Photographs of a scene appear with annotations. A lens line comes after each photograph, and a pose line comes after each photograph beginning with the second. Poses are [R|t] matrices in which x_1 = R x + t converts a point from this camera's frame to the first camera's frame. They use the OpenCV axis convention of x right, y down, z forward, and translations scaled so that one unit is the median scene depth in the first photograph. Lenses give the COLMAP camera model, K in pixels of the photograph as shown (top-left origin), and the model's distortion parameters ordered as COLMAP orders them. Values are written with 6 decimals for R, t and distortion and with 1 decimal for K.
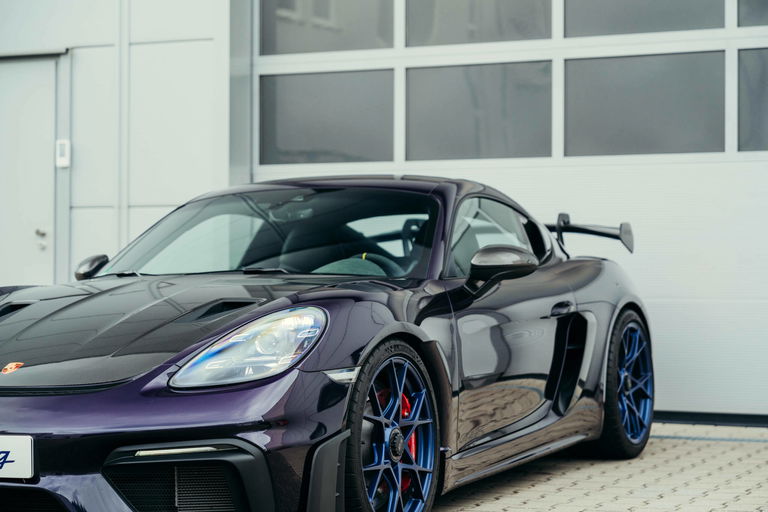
lens RADIAL K [[1566.2, 0, 384.2], [0, 1566.2, 256.4], [0, 0, 1]] dist [0.016500, 0.000000]
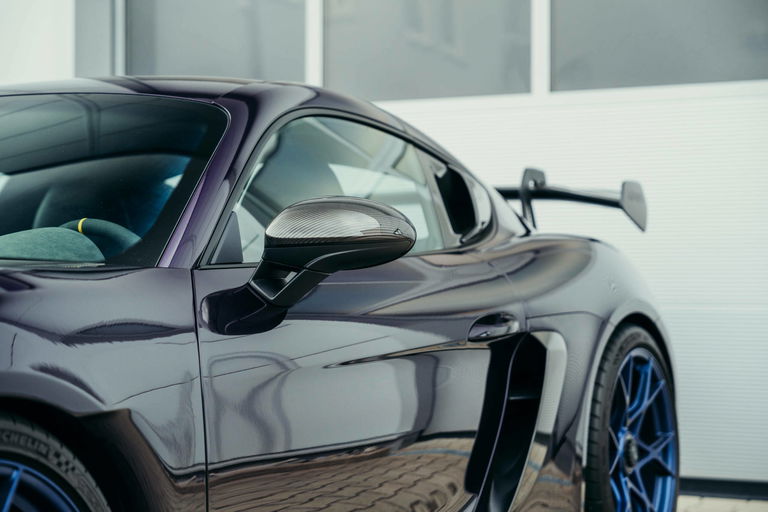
lens RADIAL K [[1566.2, 0, 383.7], [0, 1566.2, 256.0], [0, 0, 1]] dist [0.016500, 0.000000]
pose [[0.999314, -0.002962, -0.036916, 0.085715], [0.002817, 0.999988, -0.003979, 0.010208], [0.036927, 0.003872, 0.999310, 0.418356]]
